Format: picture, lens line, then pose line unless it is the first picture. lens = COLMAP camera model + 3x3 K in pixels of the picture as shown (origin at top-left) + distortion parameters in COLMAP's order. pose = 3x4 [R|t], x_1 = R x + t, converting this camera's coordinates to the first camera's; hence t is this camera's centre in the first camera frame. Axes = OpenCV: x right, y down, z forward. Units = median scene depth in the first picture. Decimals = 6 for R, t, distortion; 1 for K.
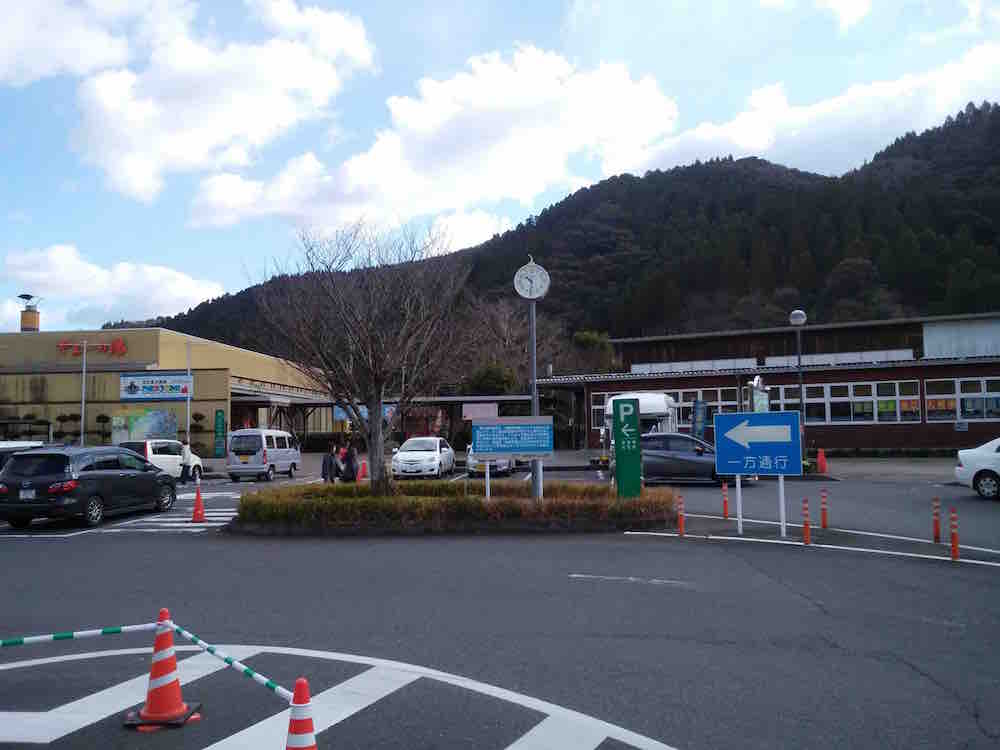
lens RADIAL K [[803.5, 0, 504.8], [0, 803.5, 393.4], [0, 0, 1]] dist [0.041121, -0.066317]
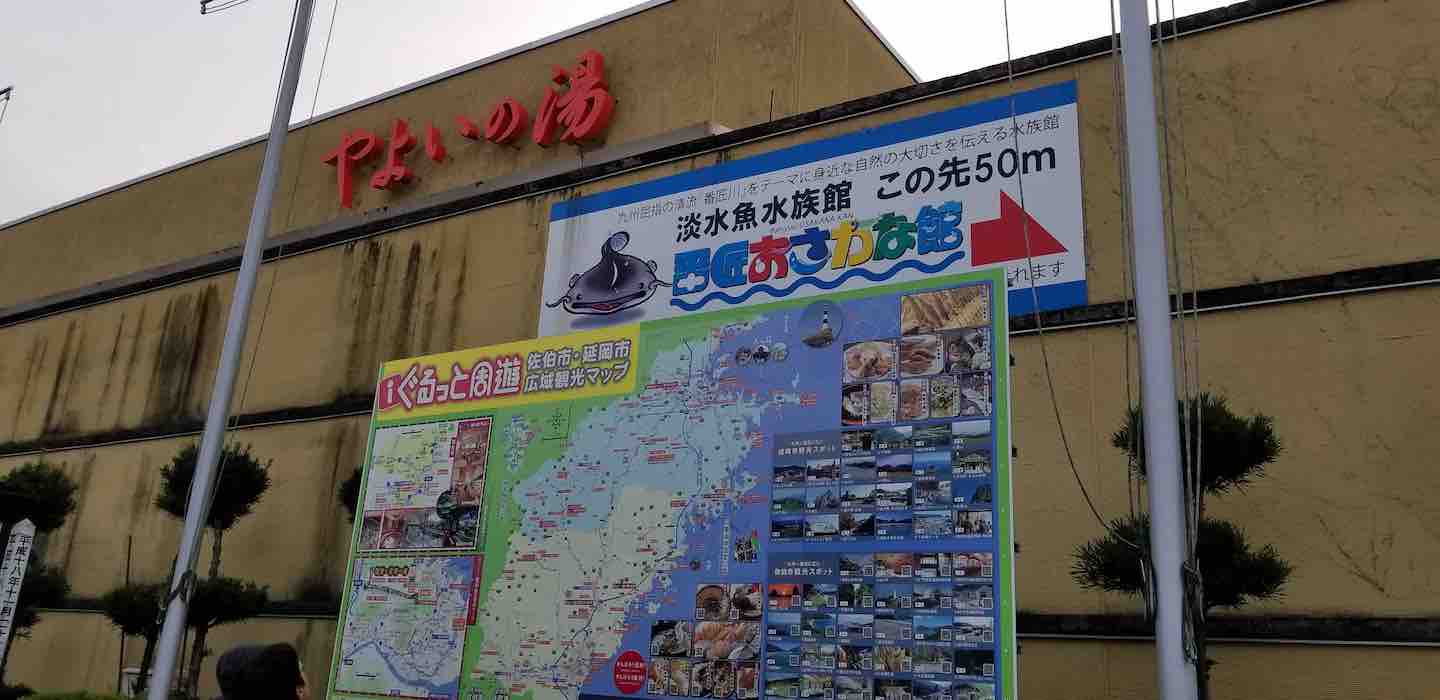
lens RADIAL K [[1110.9, 0, 710.1], [0, 1110.9, 345.9], [0, 0, 1]] dist [0.036153, 0.006412]
pose [[0.886464, -0.071440, -0.457250, -0.362284], [-0.045836, 0.969603, -0.240352, 0.048660], [0.460522, 0.234022, 0.856244, 0.852626]]
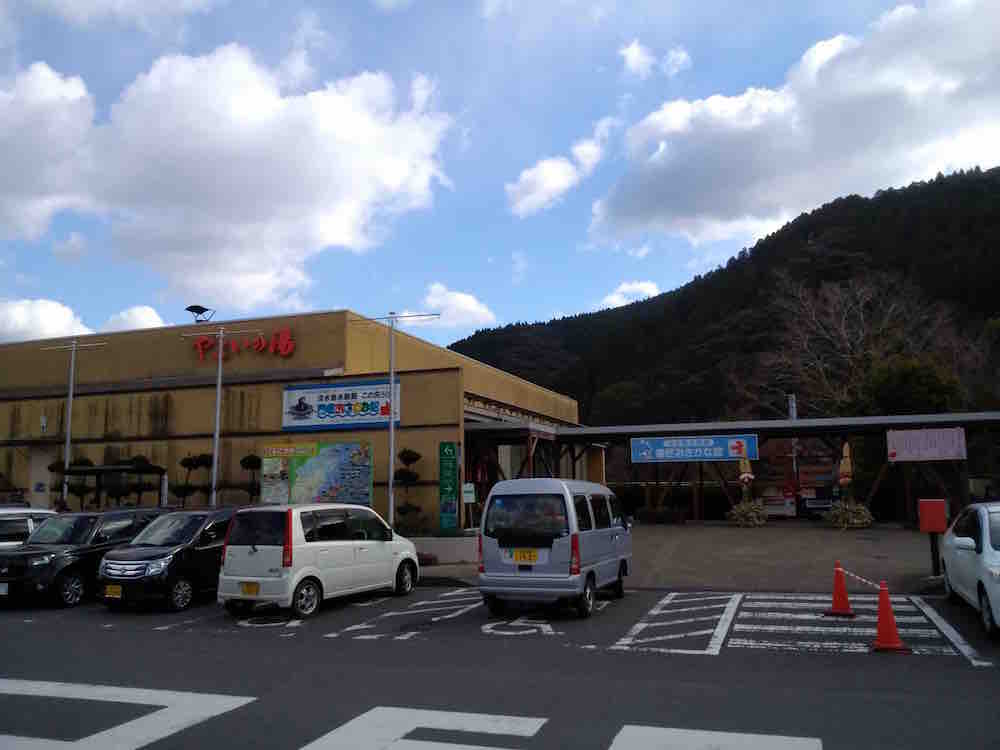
lens RADIAL K [[803.5, 0, 520.2], [0, 803.5, 380.7], [0, 0, 1]] dist [0.041121, -0.066317]
pose [[0.975097, -0.030071, -0.219729, -0.181526], [0.012744, 0.996725, -0.079853, 0.021410], [0.221410, 0.075064, 0.972287, 0.474184]]
